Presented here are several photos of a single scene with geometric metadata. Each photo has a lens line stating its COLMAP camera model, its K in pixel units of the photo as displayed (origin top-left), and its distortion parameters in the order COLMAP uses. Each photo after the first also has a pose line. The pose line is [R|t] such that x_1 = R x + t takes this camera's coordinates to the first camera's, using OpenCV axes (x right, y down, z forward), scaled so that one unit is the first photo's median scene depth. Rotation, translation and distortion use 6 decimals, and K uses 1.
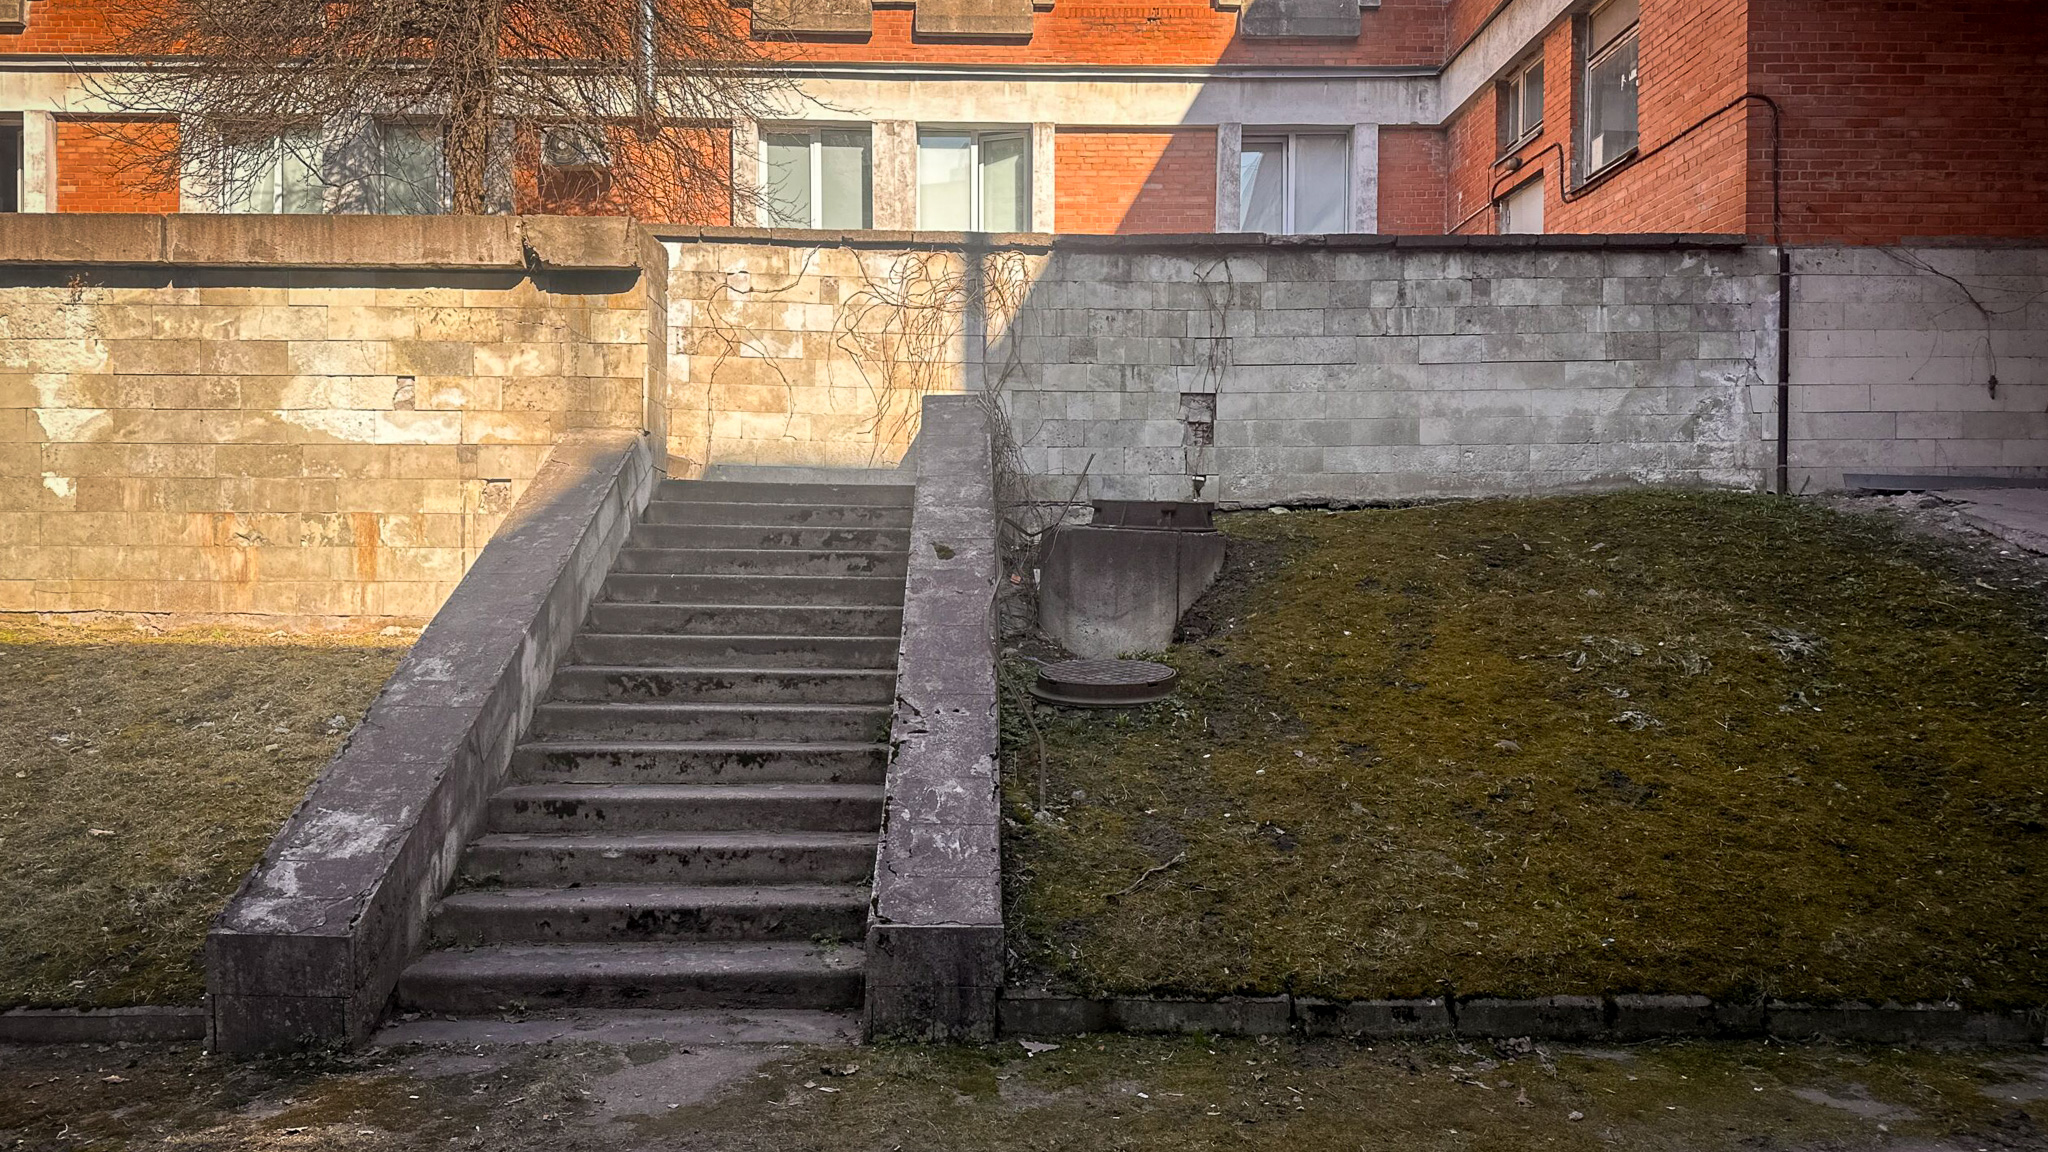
lens RADIAL K [[1420.0, 0, 1024.0], [0, 1420.0, 576.0], [0, 0, 1]] dist [0.122495, -0.175850]
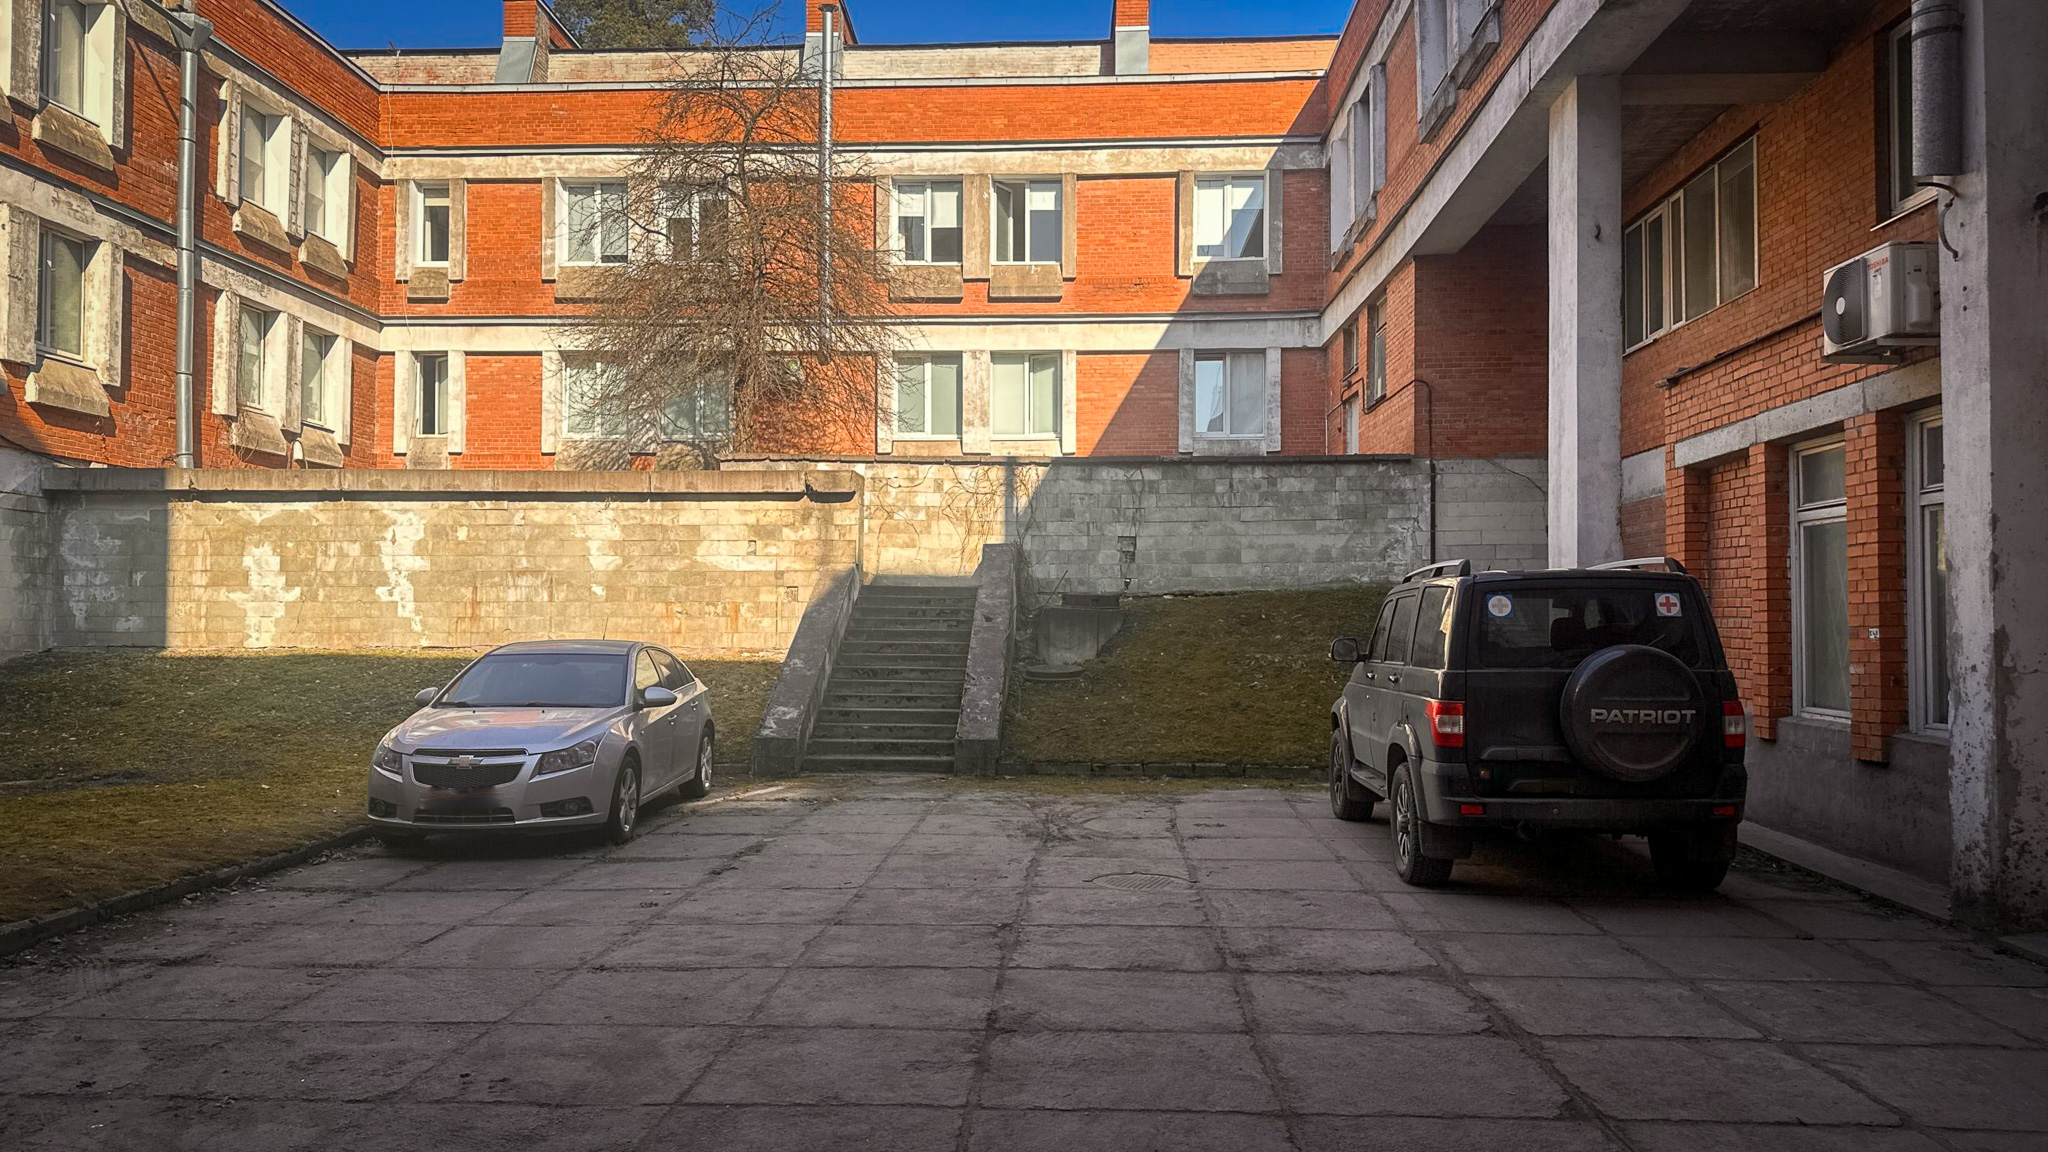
lens RADIAL K [[1420.0, 0, 1024.0], [0, 1420.0, 576.0], [0, 0, 1]] dist [0.122495, -0.175850]
pose [[0.997797, -0.003236, -0.066255, 0.110779], [0.000258, 0.998991, -0.044907, 0.012533], [0.066333, 0.044791, 0.996792, -0.940186]]
